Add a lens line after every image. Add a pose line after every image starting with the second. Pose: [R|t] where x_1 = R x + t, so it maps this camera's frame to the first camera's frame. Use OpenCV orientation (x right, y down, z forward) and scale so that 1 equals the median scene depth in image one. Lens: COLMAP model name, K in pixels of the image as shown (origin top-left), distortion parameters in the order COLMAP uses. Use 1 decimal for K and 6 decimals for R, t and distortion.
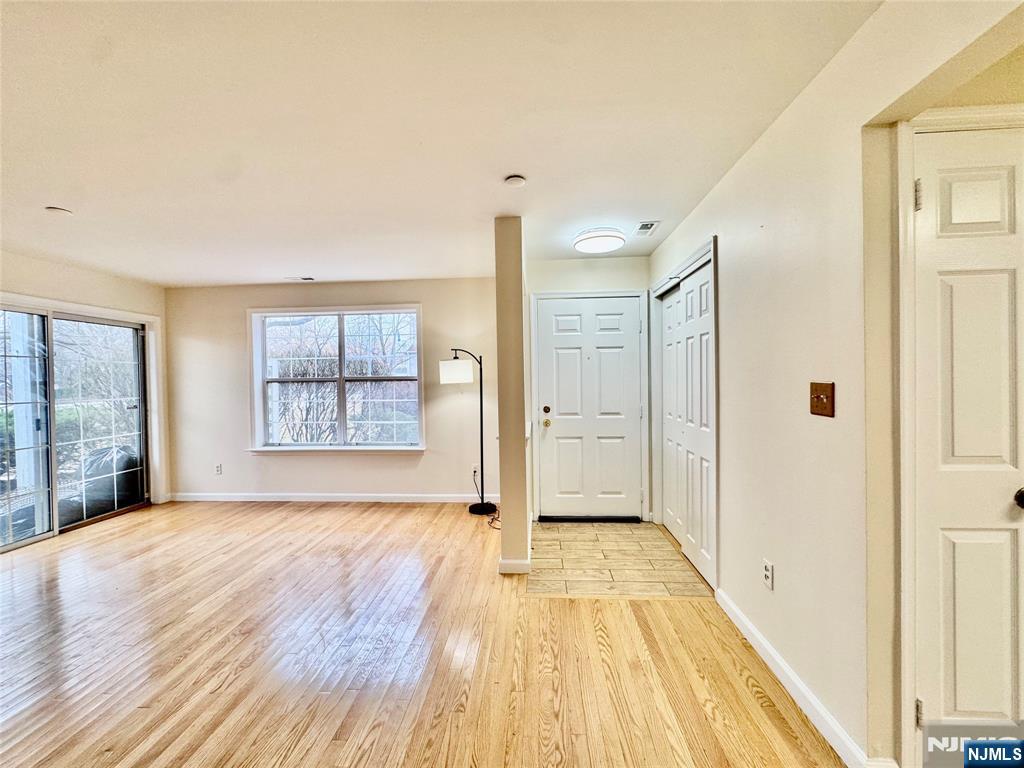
lens RADIAL K [[408.4, 0, 512.5], [0, 408.4, 383.6], [0, 0, 1]] dist [-0.006503, 0.001255]
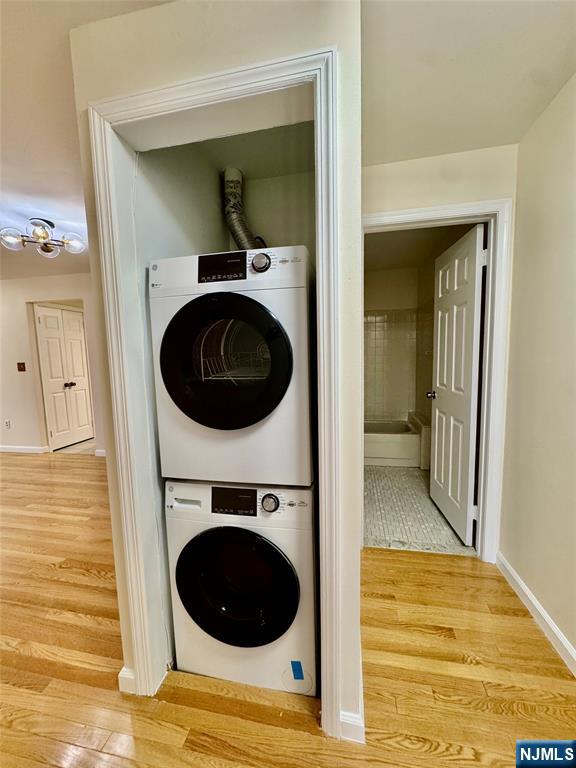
lens RADIAL K [[306.3, 0, 286.4], [0, 306.3, 382.2], [0, 0, 1]] dist [-0.006503, 0.001255]
pose [[0.132571, -0.081484, 0.987818, -0.648219], [0.041411, 0.996200, 0.076618, 0.024406], [-0.990308, 0.030749, 0.135442, -0.684682]]
